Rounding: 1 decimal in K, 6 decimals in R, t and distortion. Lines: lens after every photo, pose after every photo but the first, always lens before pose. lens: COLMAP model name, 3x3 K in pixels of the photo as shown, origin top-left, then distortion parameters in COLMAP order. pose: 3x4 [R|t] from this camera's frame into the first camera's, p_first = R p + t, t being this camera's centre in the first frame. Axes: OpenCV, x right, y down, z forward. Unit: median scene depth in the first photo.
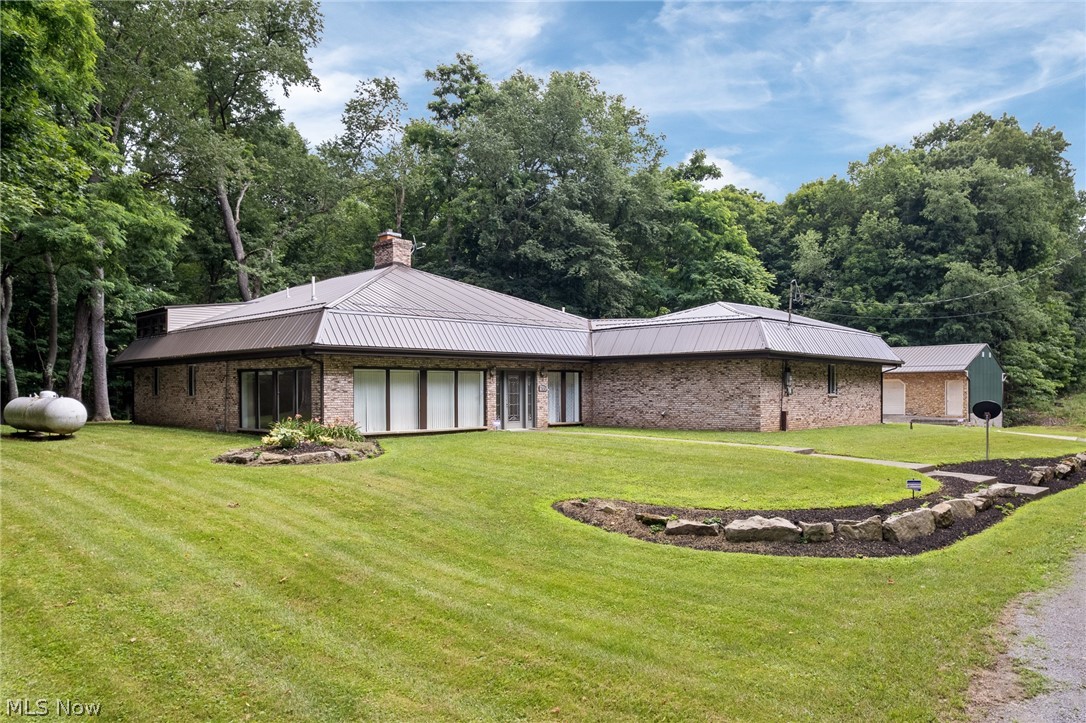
lens RADIAL K [[725.3, 0, 543.0], [0, 725.3, 361.5], [0, 0, 1]] dist [-0.107708, 0.157398]
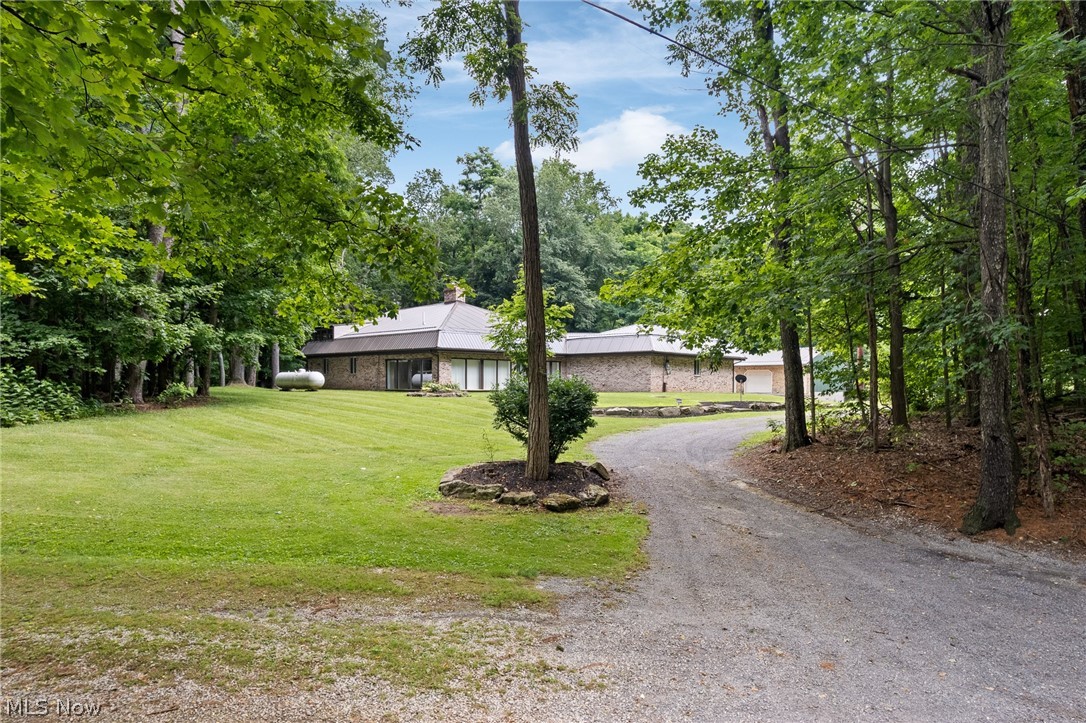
lens RADIAL K [[725.3, 0, 543.0], [0, 725.3, 361.5], [0, 0, 1]] dist [-0.107708, 0.157398]
pose [[0.999724, 0.005748, 0.022776, -0.024930], [-0.005850, 0.999973, 0.004400, 0.004014], [-0.022750, -0.004532, 0.999731, -0.632866]]
